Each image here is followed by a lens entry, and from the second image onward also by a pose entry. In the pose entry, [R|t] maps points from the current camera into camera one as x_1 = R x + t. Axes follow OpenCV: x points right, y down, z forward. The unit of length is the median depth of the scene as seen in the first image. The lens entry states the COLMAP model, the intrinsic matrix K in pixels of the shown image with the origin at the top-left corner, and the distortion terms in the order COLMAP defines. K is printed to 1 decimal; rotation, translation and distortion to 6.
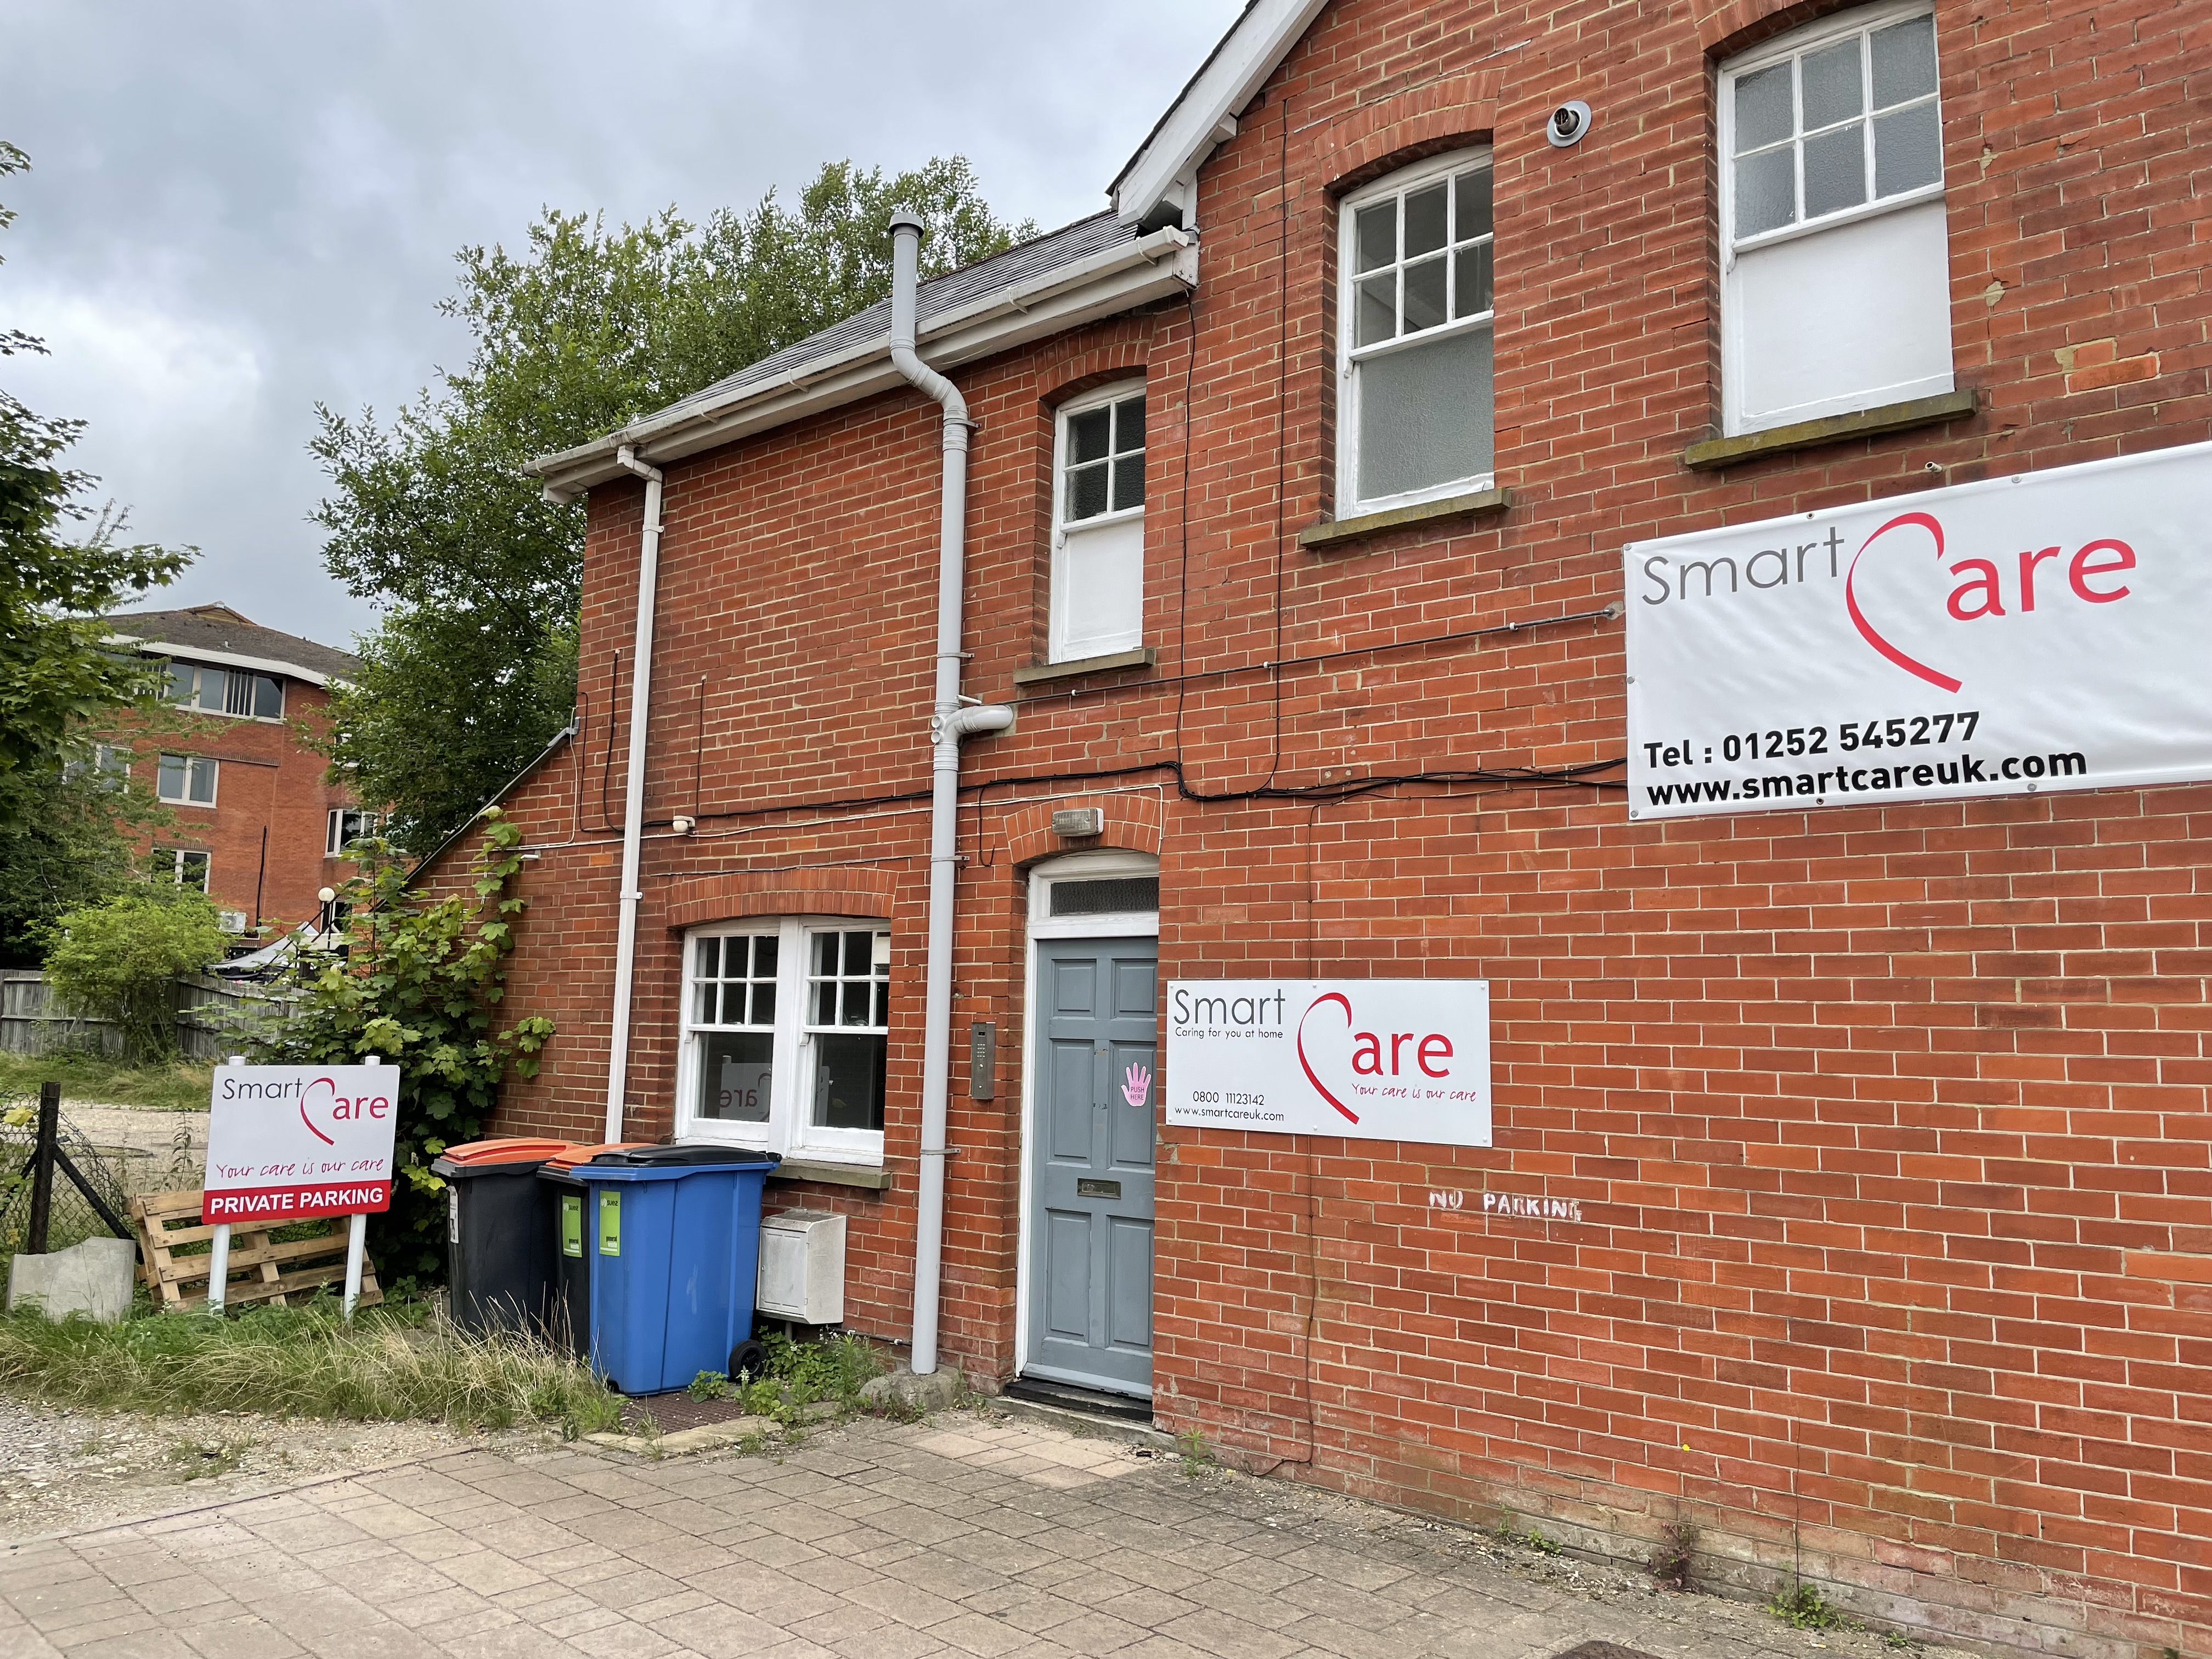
lens RADIAL K [[1672.6, 0, 1103.0], [0, 1672.6, 820.3], [0, 0, 1]] dist [0.069432, -0.078391]
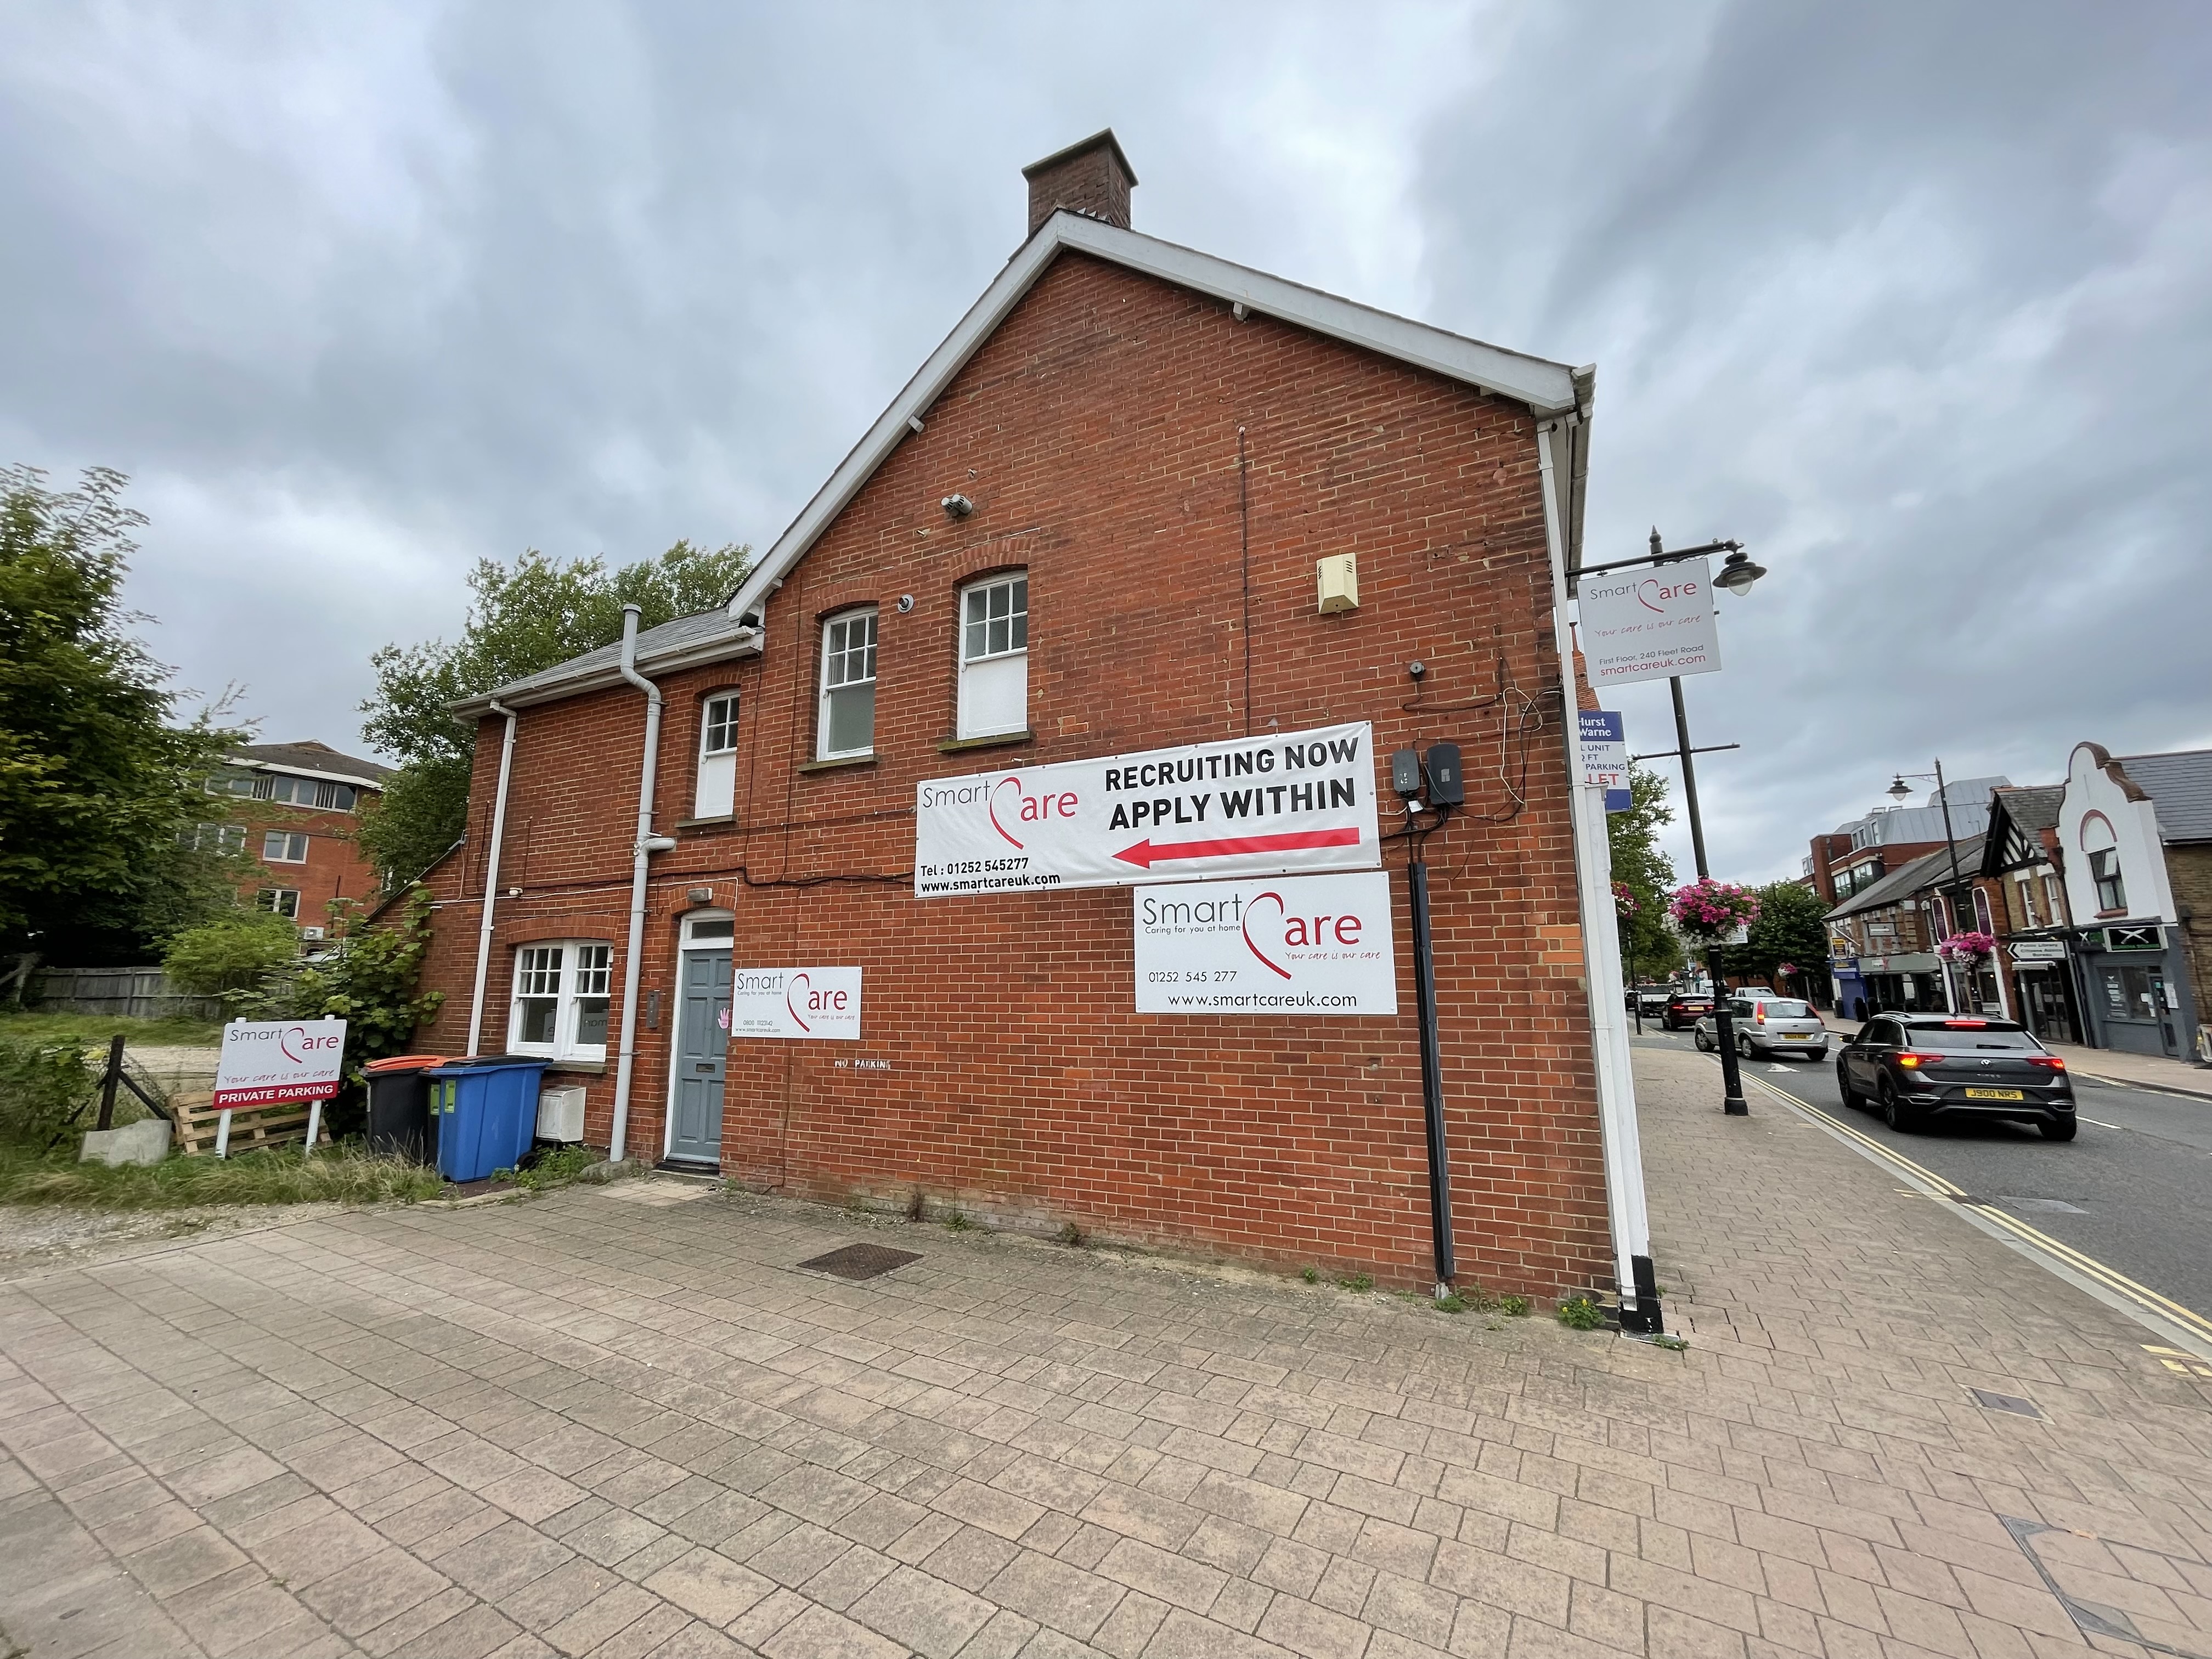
lens RADIAL K [[896.2, 0, 1111.7], [0, 896.2, 824.5], [0, 0, 1]] dist [-0.003570, 0.000232]
pose [[0.971291, 0.013960, 0.237486, 0.233253], [-0.002340, 0.998789, -0.049140, -0.034985], [-0.237885, 0.047174, 0.970147, -0.247346]]
